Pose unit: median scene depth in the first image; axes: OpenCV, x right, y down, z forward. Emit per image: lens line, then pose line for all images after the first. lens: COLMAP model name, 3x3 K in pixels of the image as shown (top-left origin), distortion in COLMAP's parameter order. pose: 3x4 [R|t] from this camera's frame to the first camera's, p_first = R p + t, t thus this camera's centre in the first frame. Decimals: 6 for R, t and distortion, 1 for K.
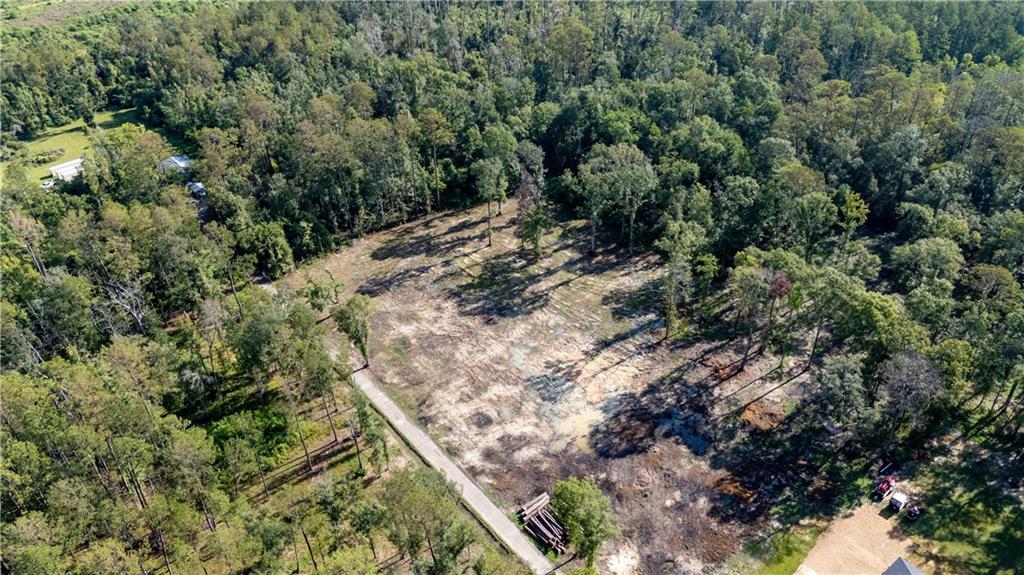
lens RADIAL K [[751.2, 0, 509.7], [0, 751.2, 287.2], [0, 0, 1]] dist [0.073471, -0.083276]
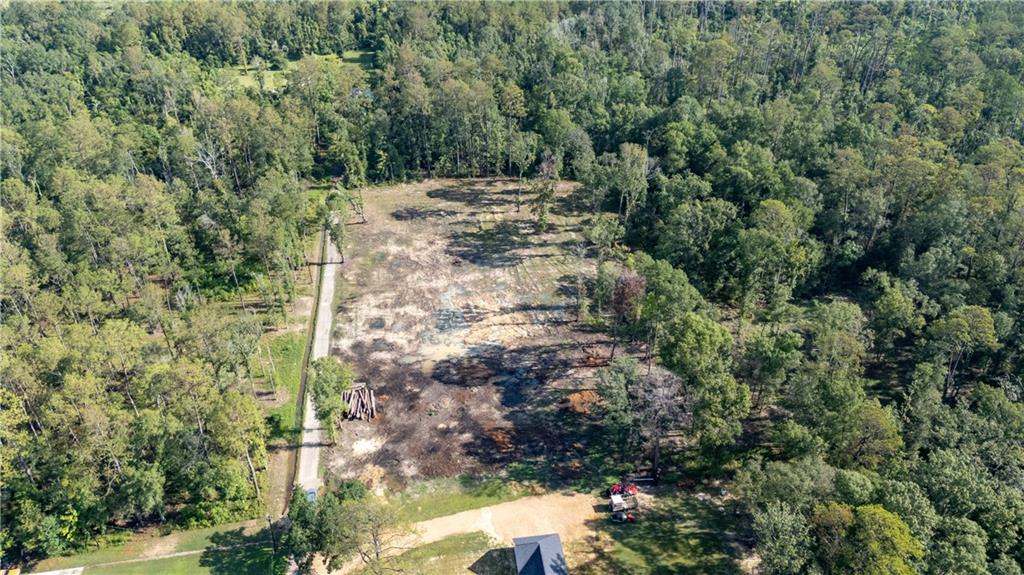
lens RADIAL K [[752.9, 0, 515.0], [0, 752.9, 288.4], [0, 0, 1]] dist [0.072887, -0.074901]
pose [[0.864473, 0.296983, -0.405571, 0.567151], [-0.301511, 0.951911, 0.054378, -0.007155], [0.402217, 0.075276, 0.912444, -0.010913]]
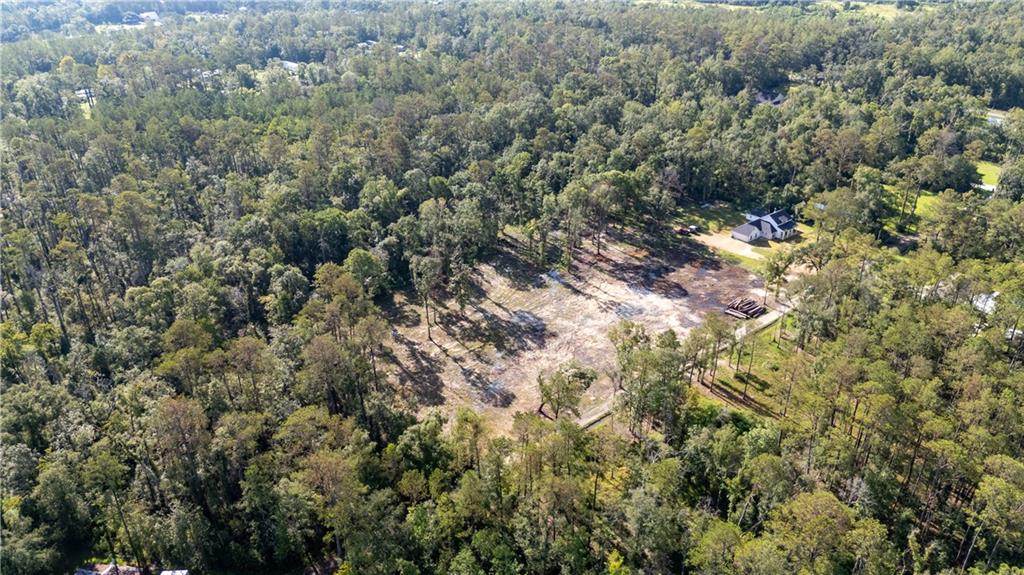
lens RADIAL K [[752.9, 0, 515.0], [0, 752.9, 288.4], [0, 0, 1]] dist [0.072887, -0.074901]
pose [[-0.014412, -0.436665, 0.899509, -1.162738], [0.572835, 0.733735, 0.365368, -0.522643], [-0.819544, 0.520535, 0.239562, 0.776707]]
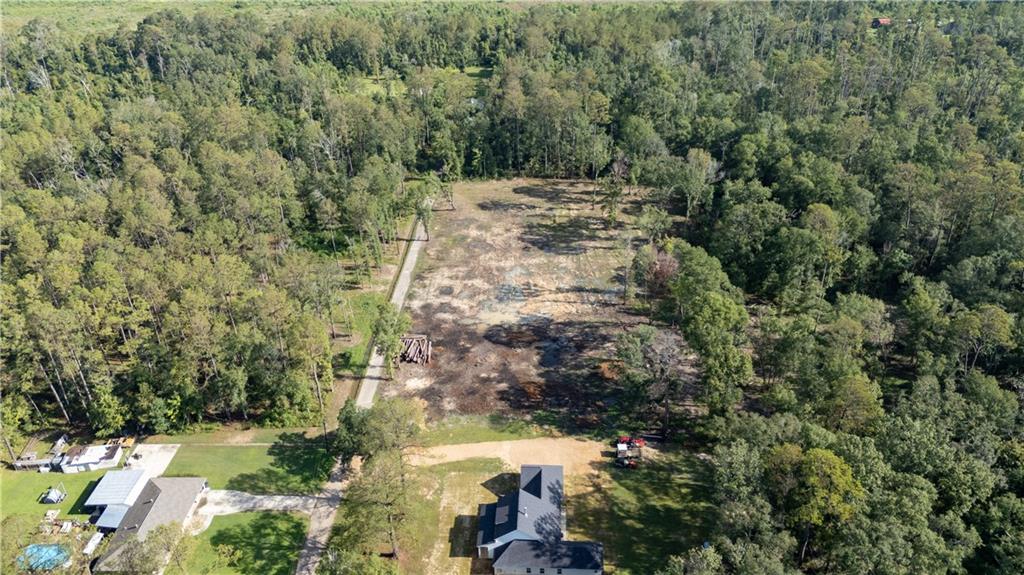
lens RADIAL K [[749.7, 0, 513.8], [0, 749.7, 290.1], [0, 0, 1]] dist [0.099317, -0.126396]
pose [[0.755199, 0.349811, -0.554353, 0.735261], [-0.372262, 0.924966, 0.076541, 0.023954], [0.539533, 0.148561, 0.828754, -0.055127]]
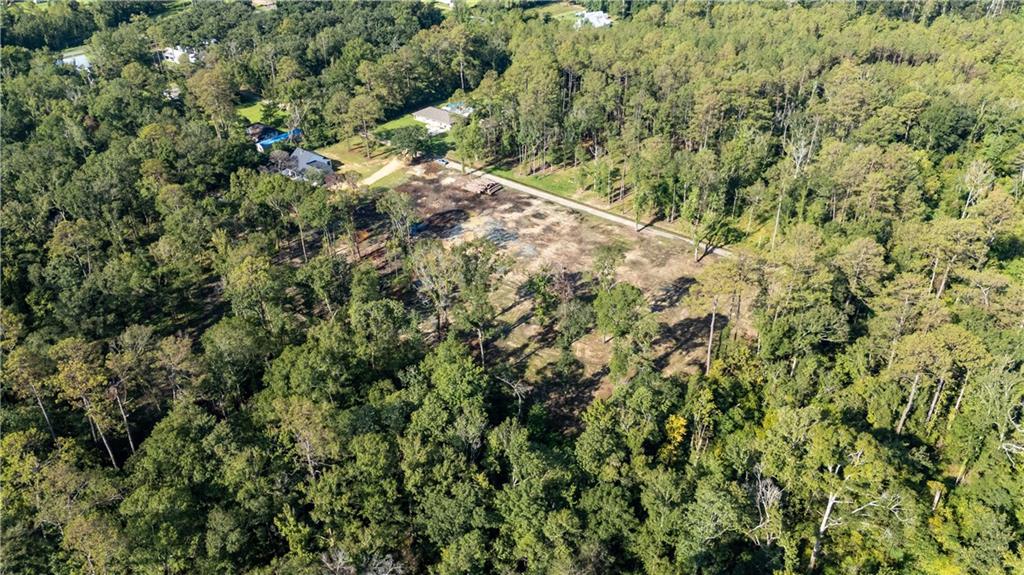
lens RADIAL K [[749.7, 0, 513.8], [0, 749.7, 290.1], [0, 0, 1]] dist [0.099317, -0.126396]
pose [[-0.979176, 0.145580, -0.141496, 0.231292], [-0.071472, 0.405159, 0.911448, -1.059831], [0.190017, 0.902581, -0.386317, 1.570048]]
